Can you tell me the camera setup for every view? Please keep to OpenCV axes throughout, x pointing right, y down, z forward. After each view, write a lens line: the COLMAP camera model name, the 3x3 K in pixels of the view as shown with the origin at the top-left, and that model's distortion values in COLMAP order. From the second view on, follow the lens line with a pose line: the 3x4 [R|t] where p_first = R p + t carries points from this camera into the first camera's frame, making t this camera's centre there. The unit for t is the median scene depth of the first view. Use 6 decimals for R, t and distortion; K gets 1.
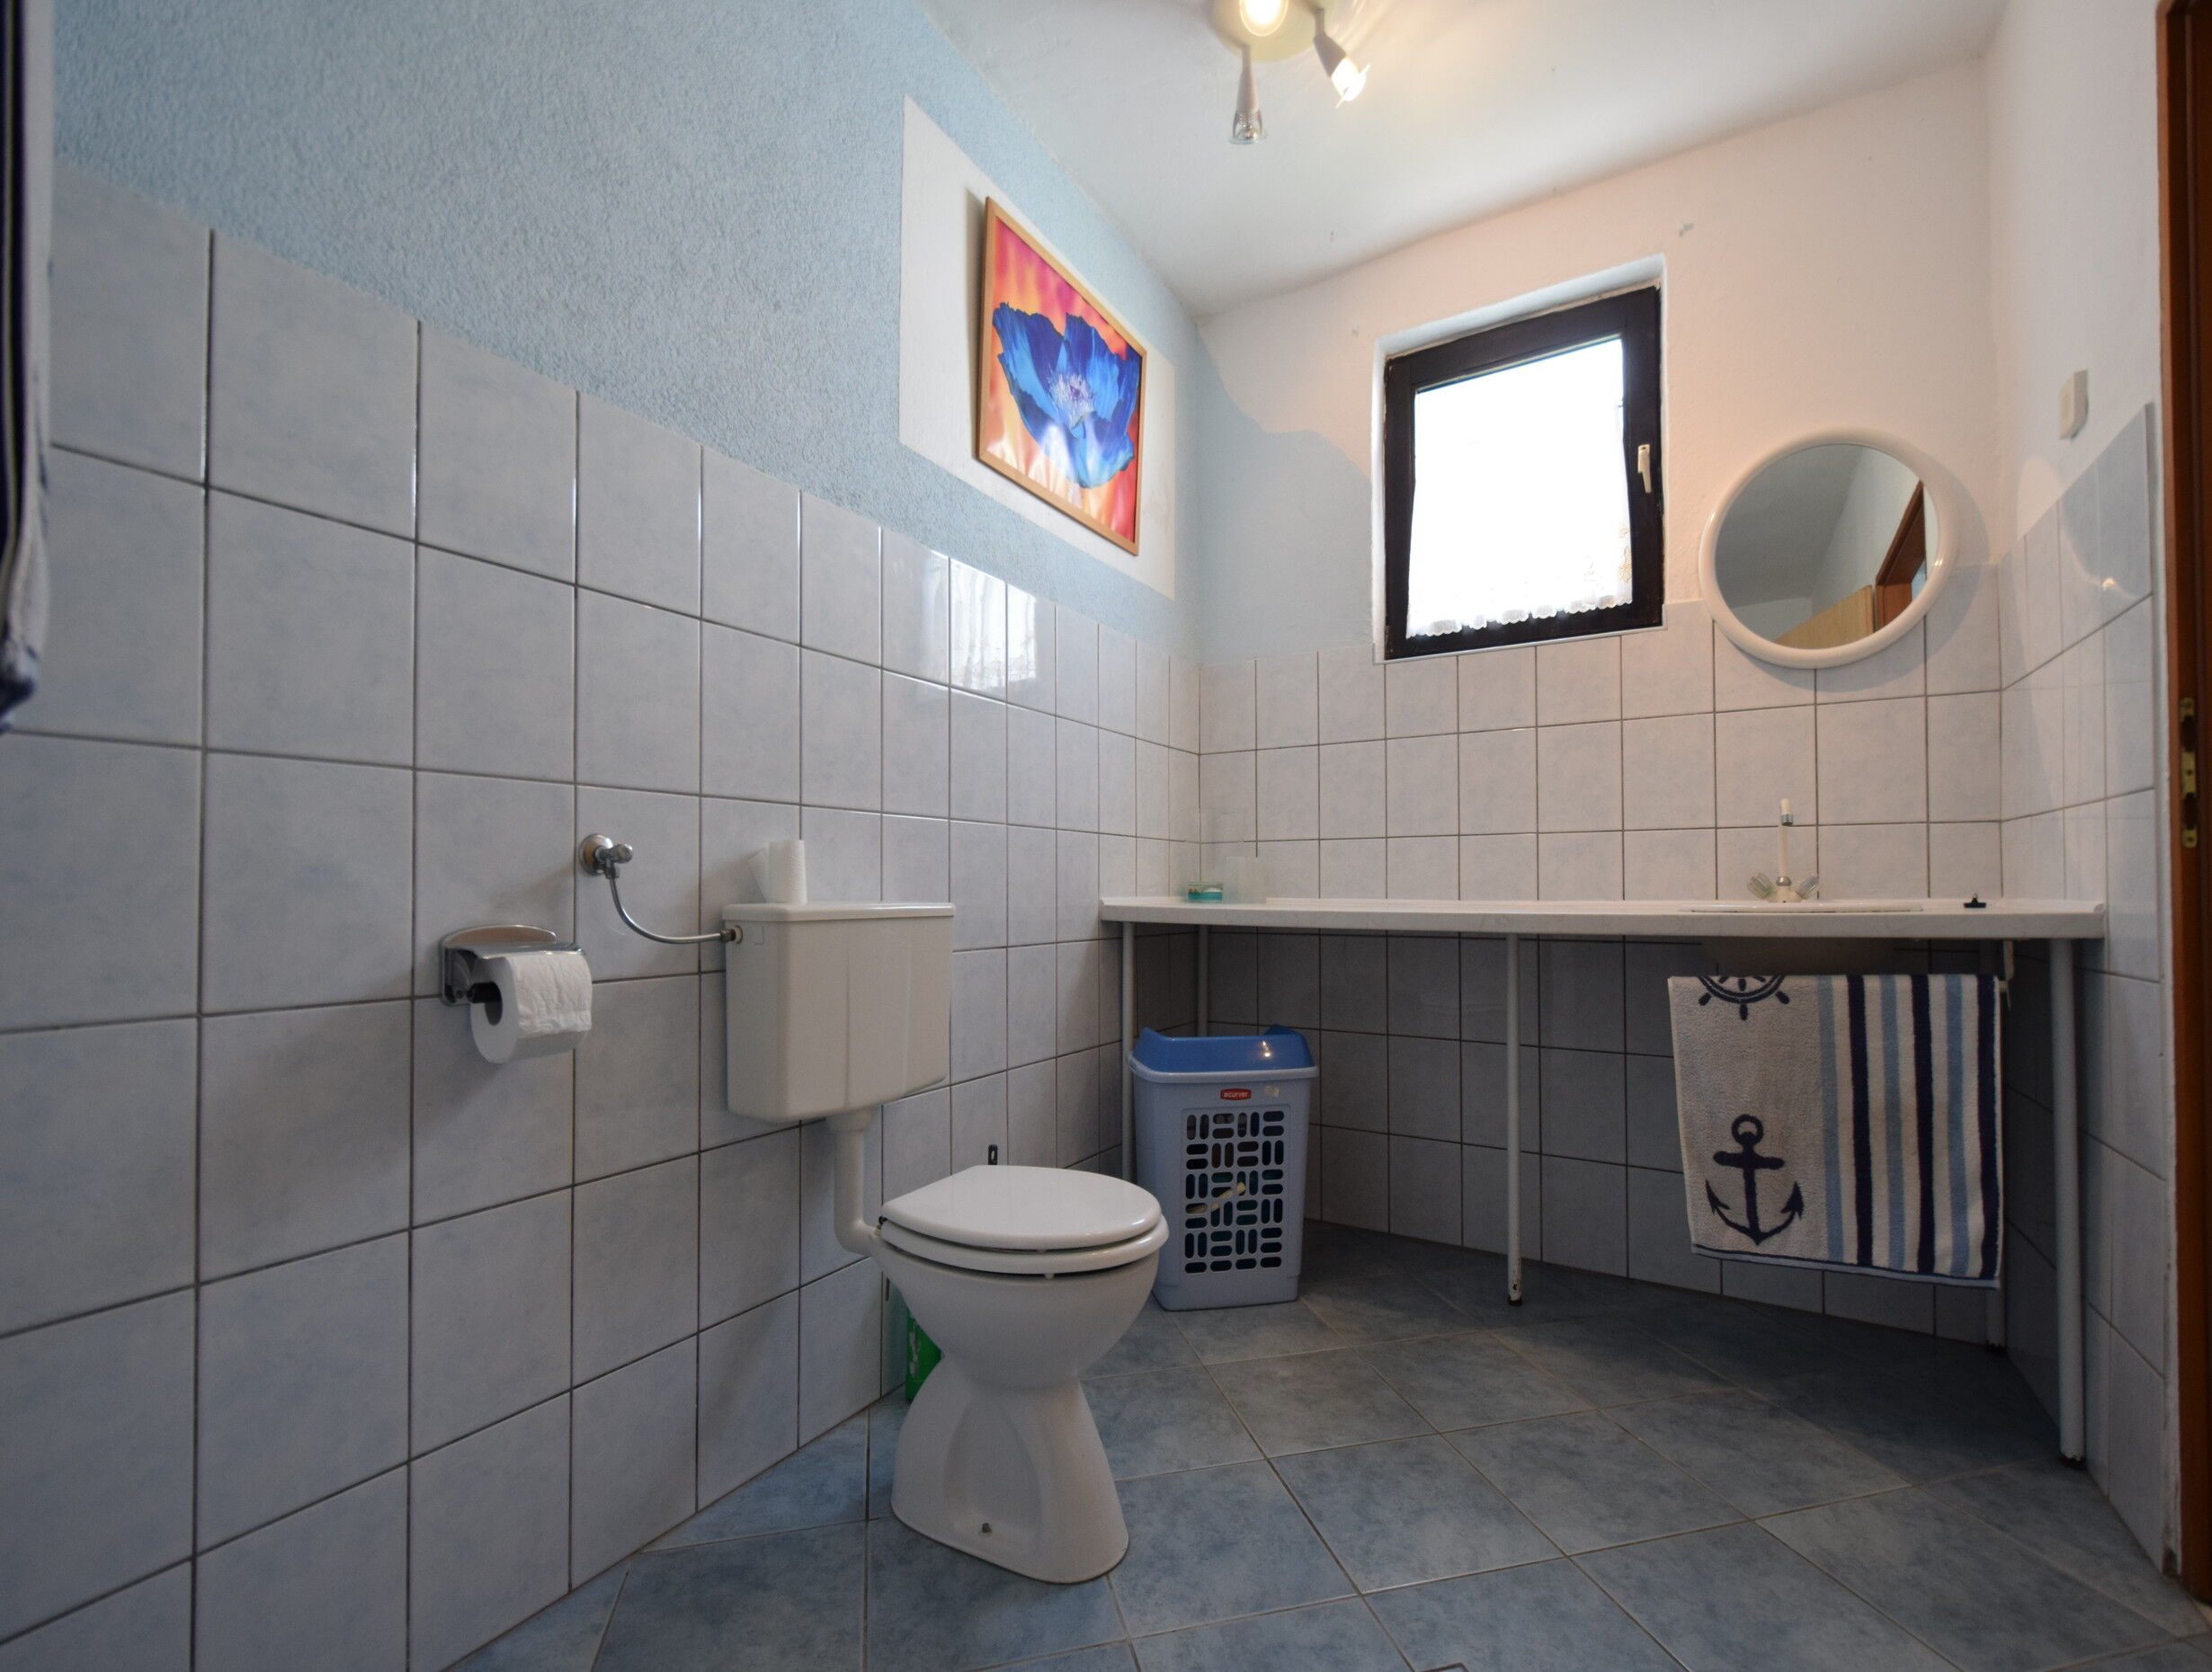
lens RADIAL K [[953.9, 0, 1112.5], [0, 953.9, 858.8], [0, 0, 1]] dist [0.002375, -0.003866]
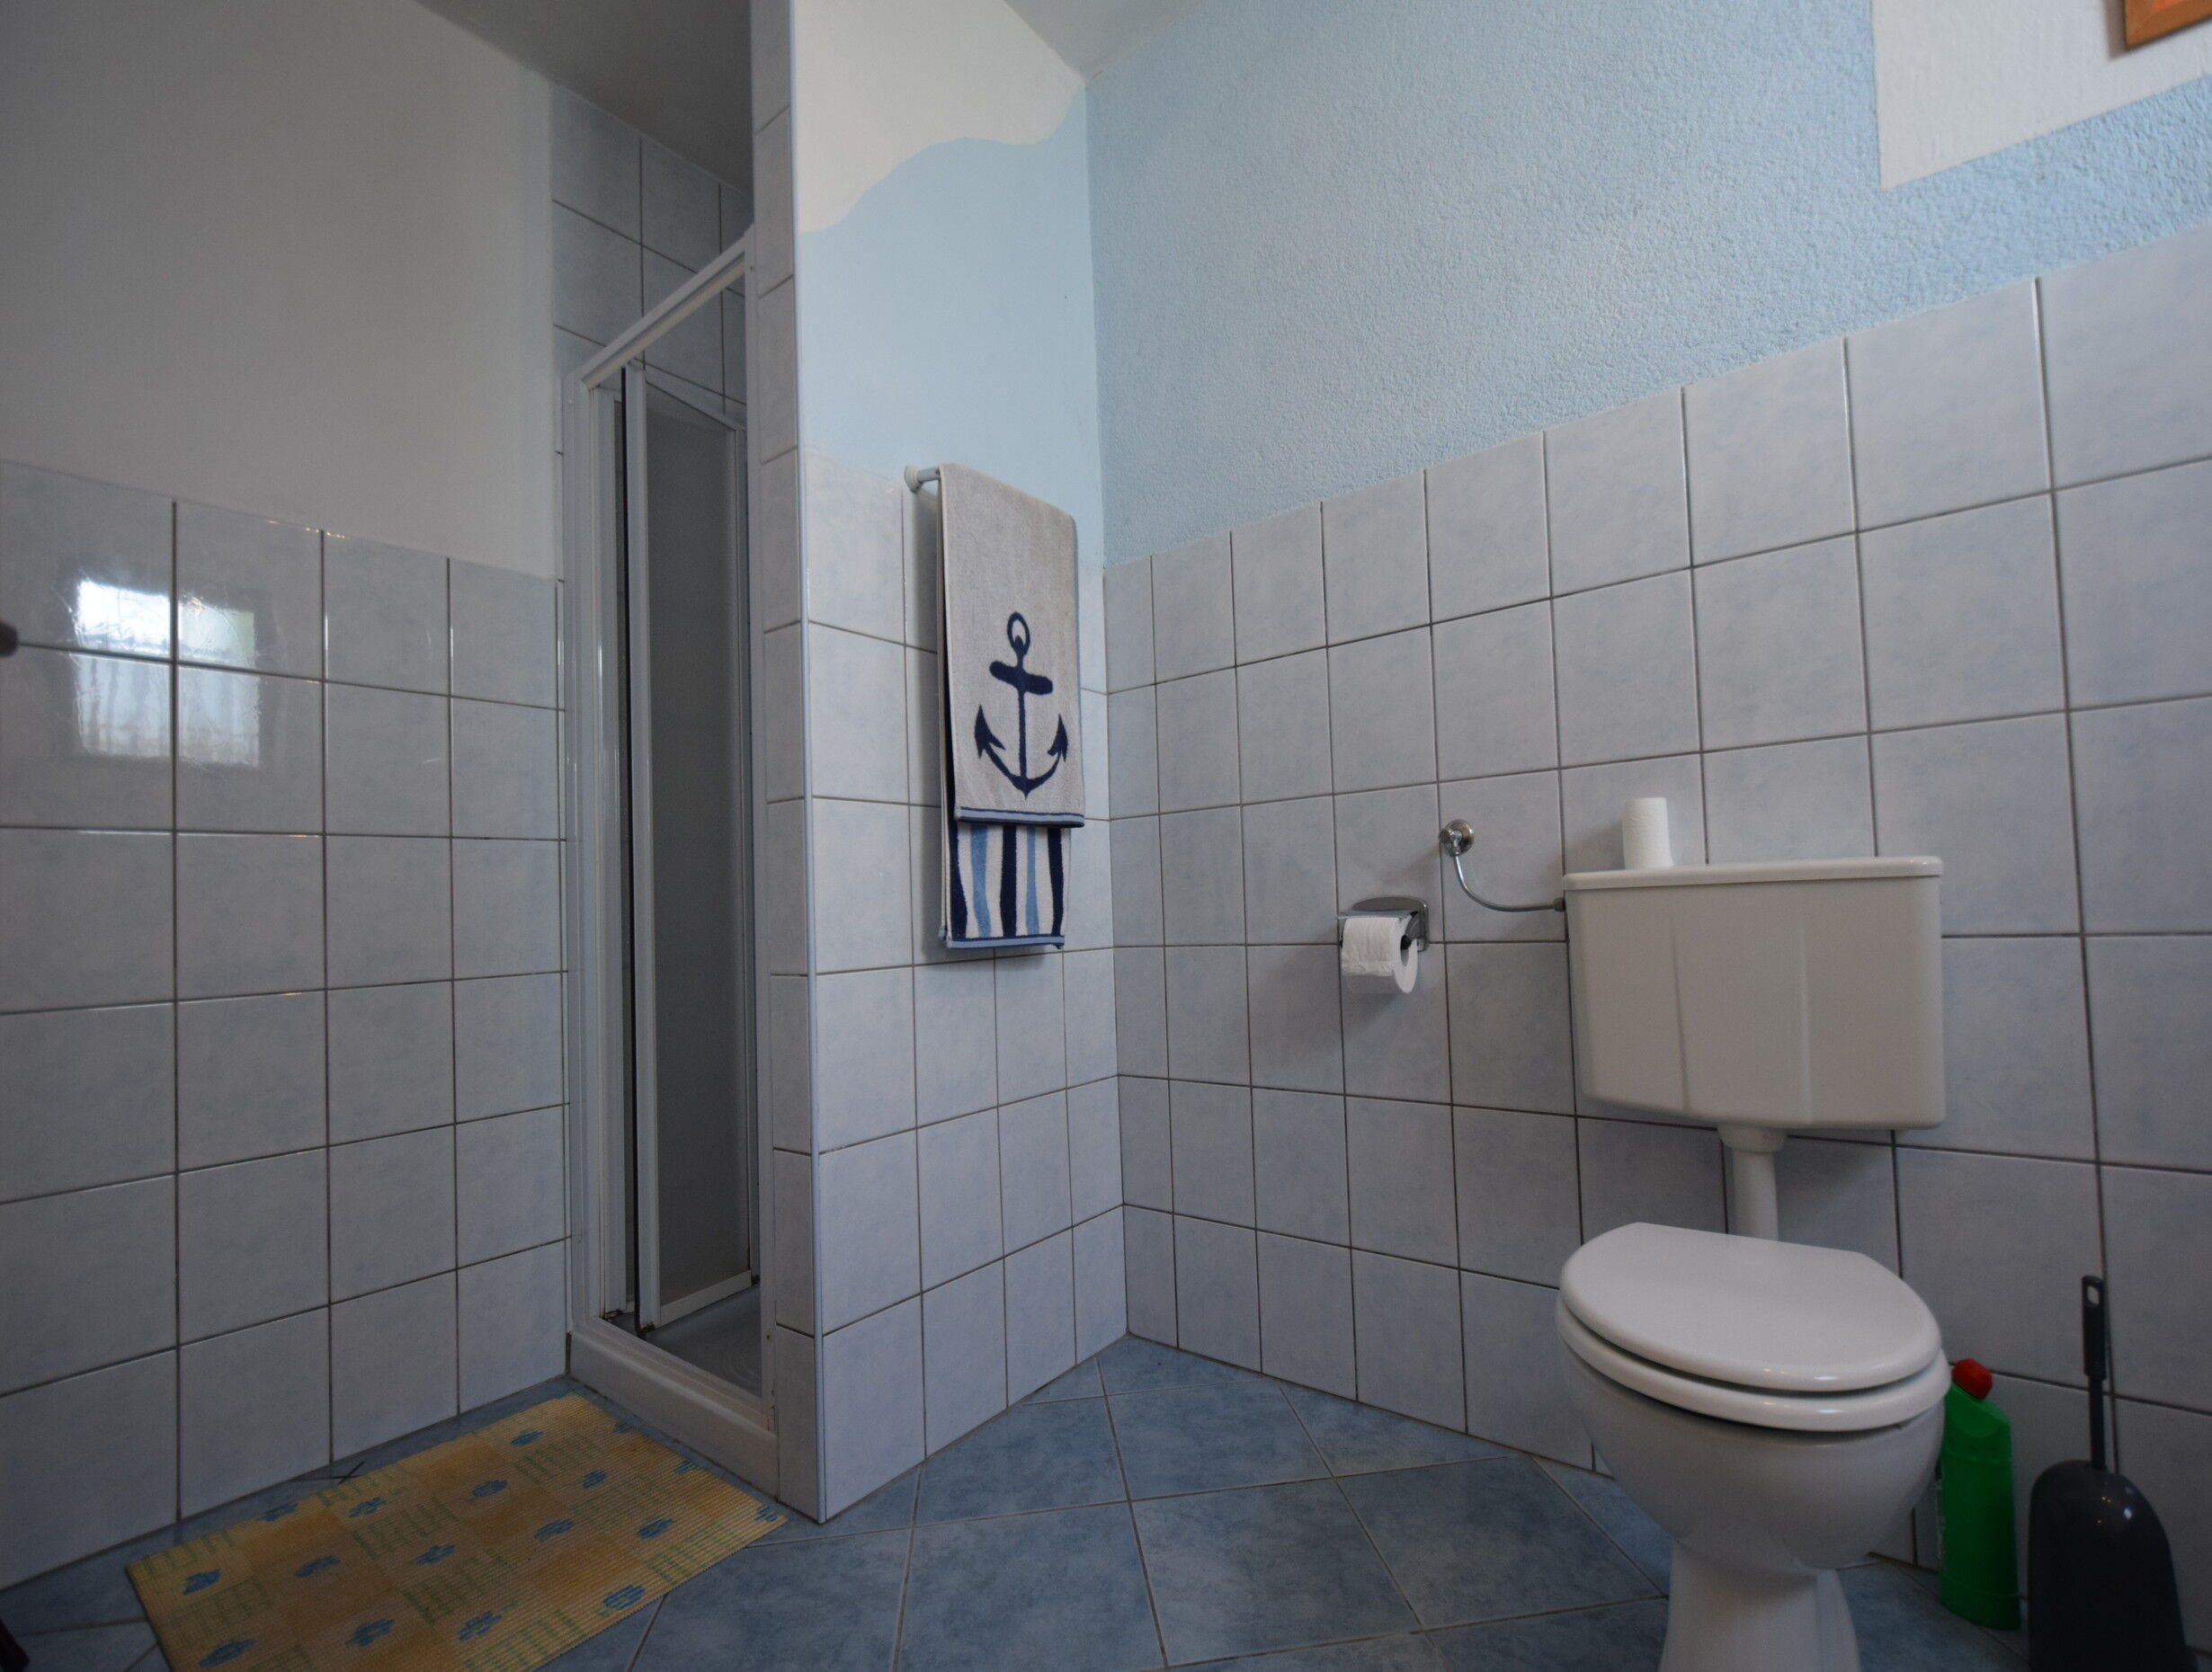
lens RADIAL K [[969.2, 0, 1123.2], [0, 969.2, 838.9], [0, 0, 1]] dist [0.001208, -0.006846]
pose [[-0.113575, -0.061733, -0.991610, 0.731611], [0.077273, 0.994496, -0.070763, 0.052265], [0.990520, -0.084662, -0.108179, 0.717018]]
